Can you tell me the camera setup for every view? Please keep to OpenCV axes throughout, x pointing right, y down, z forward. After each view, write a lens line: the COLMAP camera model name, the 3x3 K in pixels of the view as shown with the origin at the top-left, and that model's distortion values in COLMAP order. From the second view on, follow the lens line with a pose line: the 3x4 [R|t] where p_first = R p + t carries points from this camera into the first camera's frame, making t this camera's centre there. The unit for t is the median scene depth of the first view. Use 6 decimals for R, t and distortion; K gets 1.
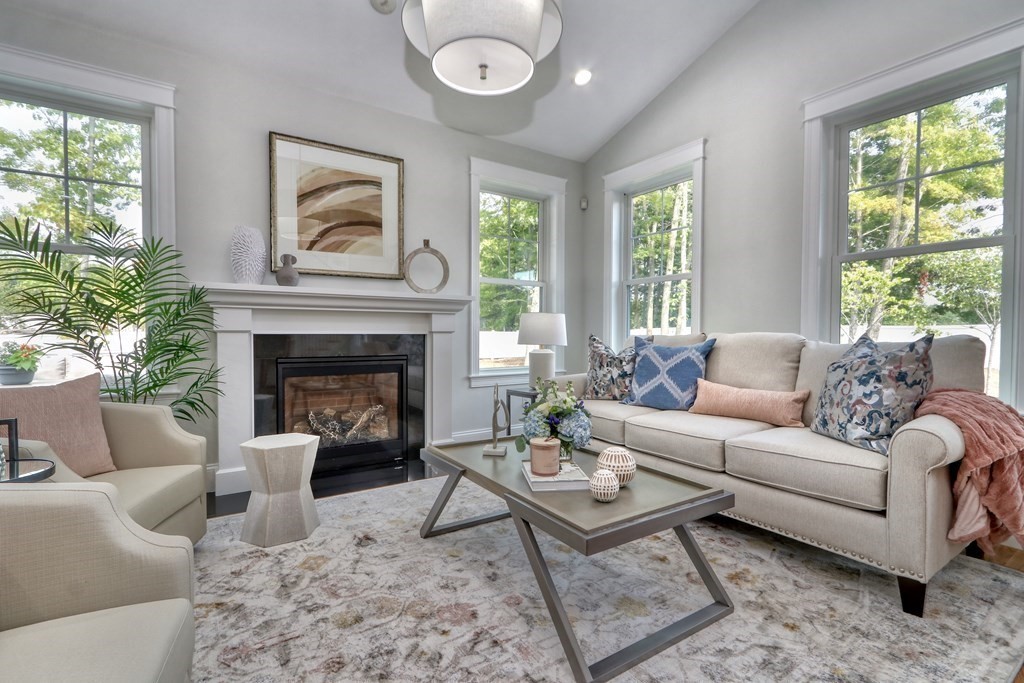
lens RADIAL K [[471.9, 0, 510.9], [0, 471.9, 343.7], [0, 0, 1]] dist [0.004019, -0.002749]
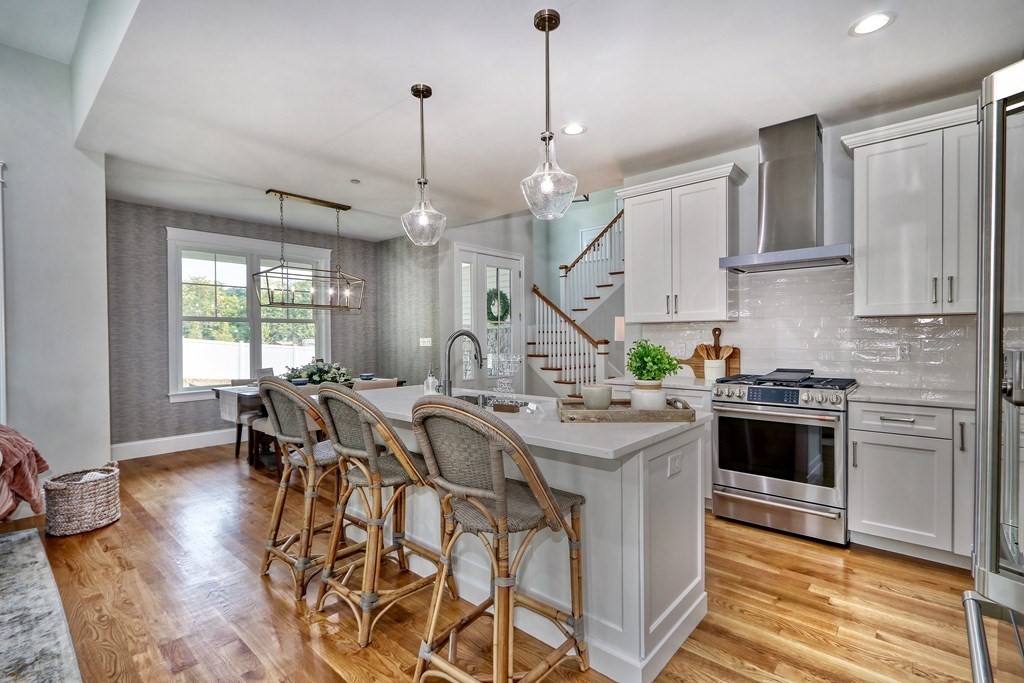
lens RADIAL K [[471.9, 0, 509.3], [0, 471.9, 338.7], [0, 0, 1]] dist [0.004019, -0.002749]
pose [[-0.248854, -0.005459, 0.968526, -0.486801], [0.032318, 0.999380, 0.013937, -0.070553], [-0.968002, 0.034769, -0.248523, -0.129855]]
